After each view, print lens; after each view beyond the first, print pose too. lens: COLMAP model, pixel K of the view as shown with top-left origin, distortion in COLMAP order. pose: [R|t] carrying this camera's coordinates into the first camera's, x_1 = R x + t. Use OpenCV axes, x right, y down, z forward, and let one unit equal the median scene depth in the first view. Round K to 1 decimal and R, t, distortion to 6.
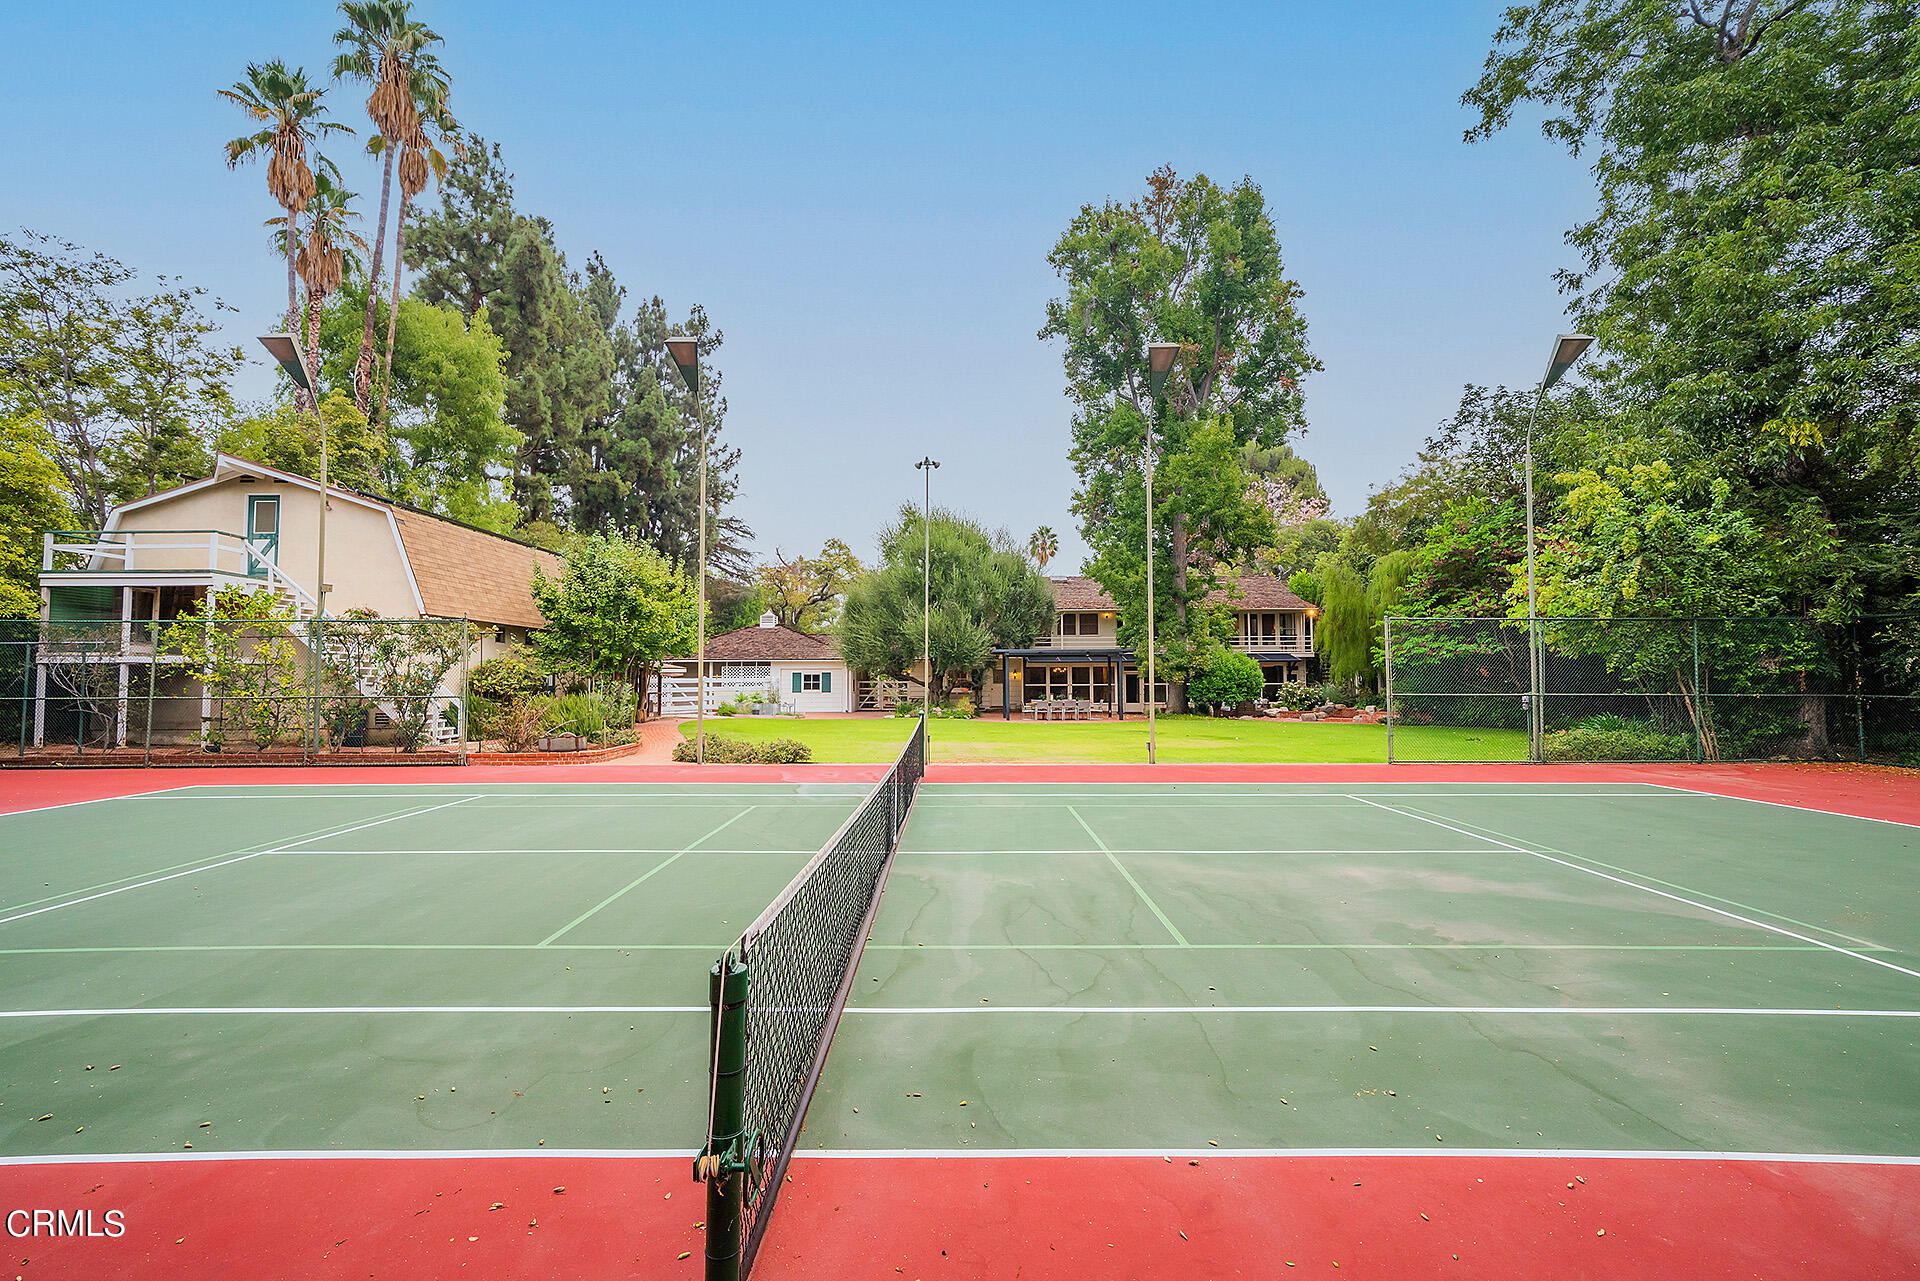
lens RADIAL K [[928.9, 0, 961.8], [0, 928.9, 631.8], [0, 0, 1]] dist [-0.014243, -0.000076]
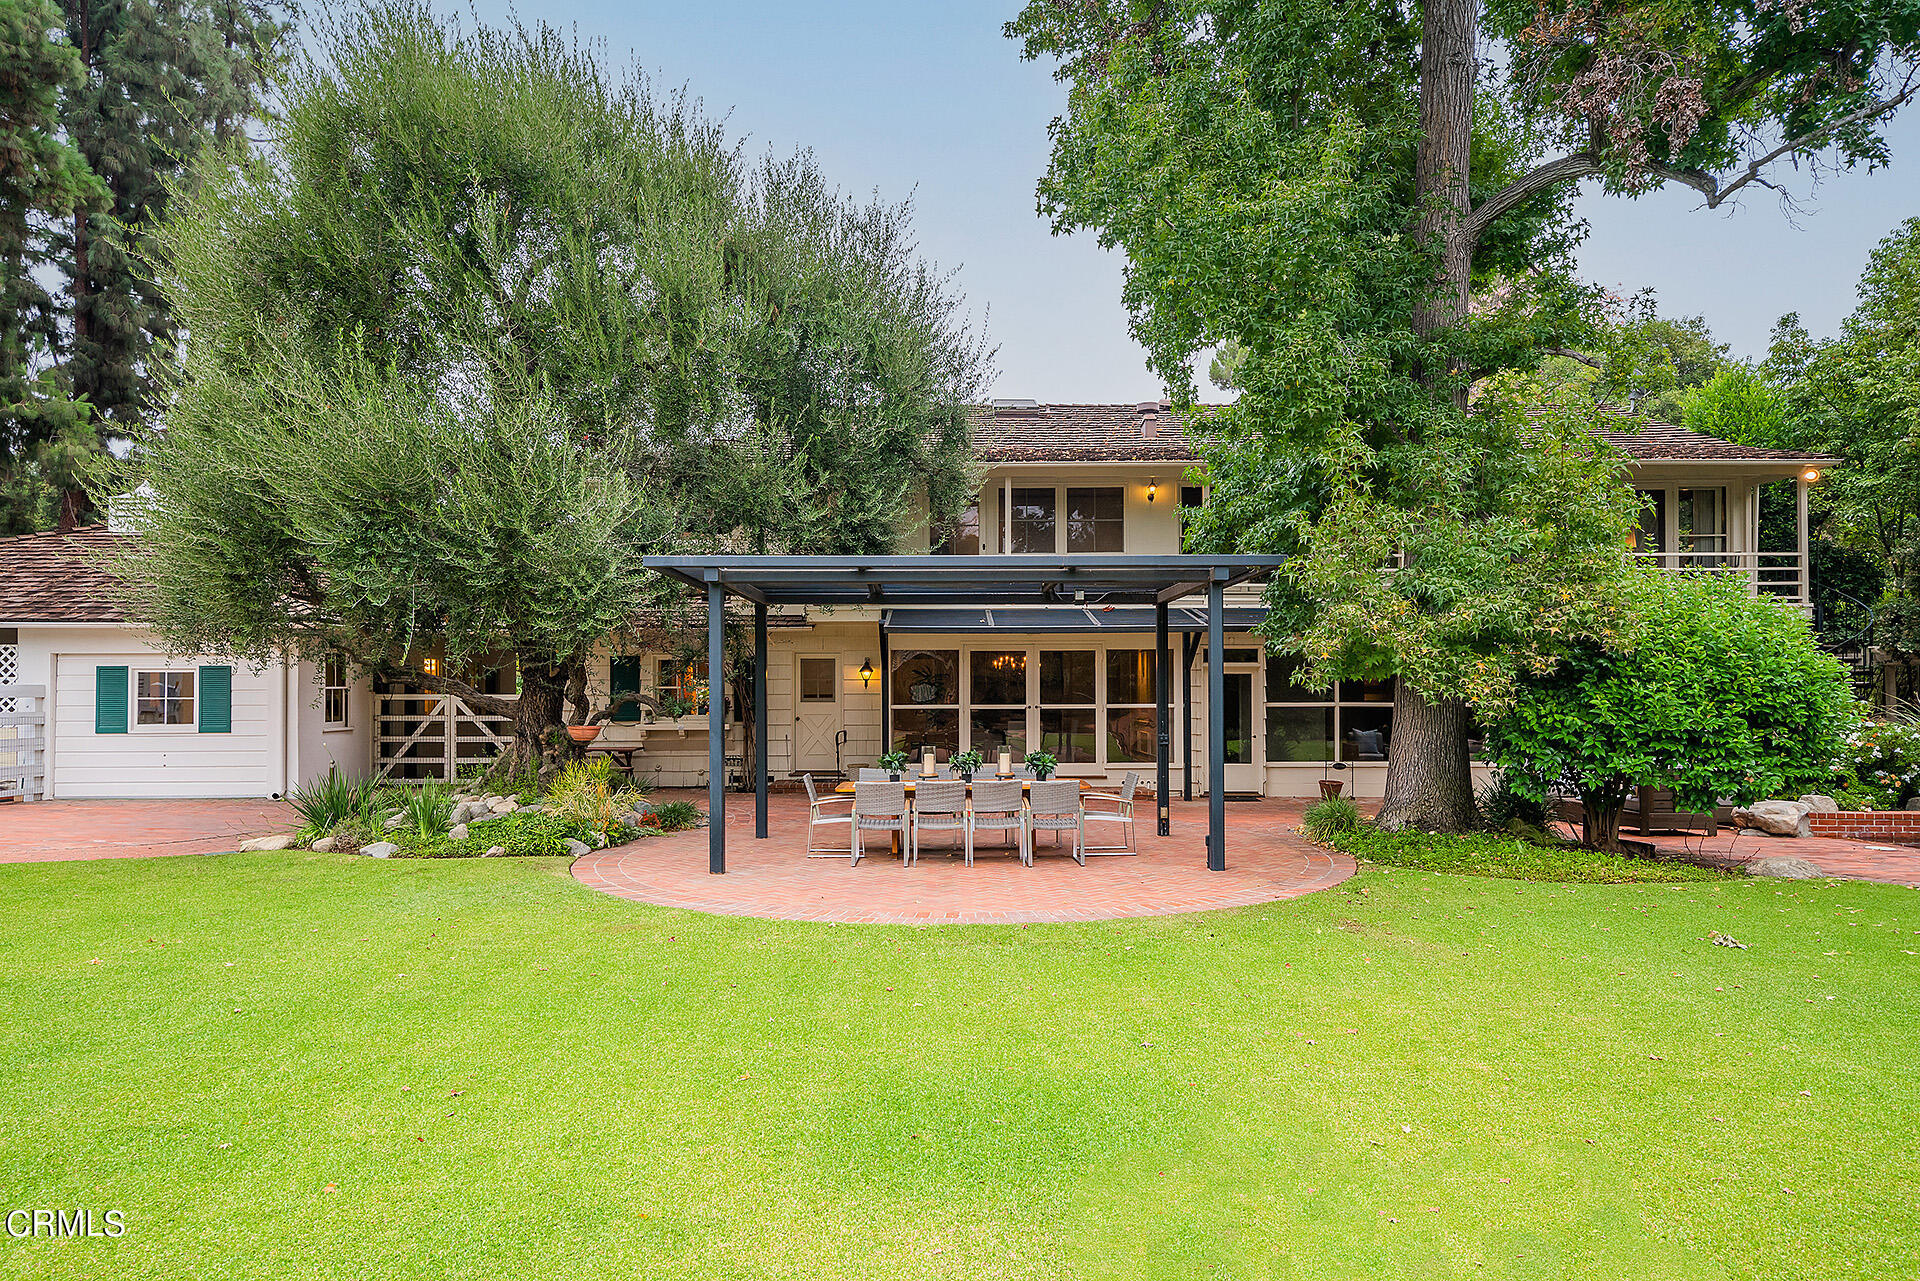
lens RADIAL K [[1234.5, 0, 960.0], [0, 1234.5, 640.5], [0, 0, 1]] dist [-0.000375, -0.000006]
pose [[0.999983, 0.001350, 0.005630, 0.089879], [-0.001417, 0.999928, 0.011908, 0.029671], [-0.005614, -0.011916, 0.999913, 0.584004]]
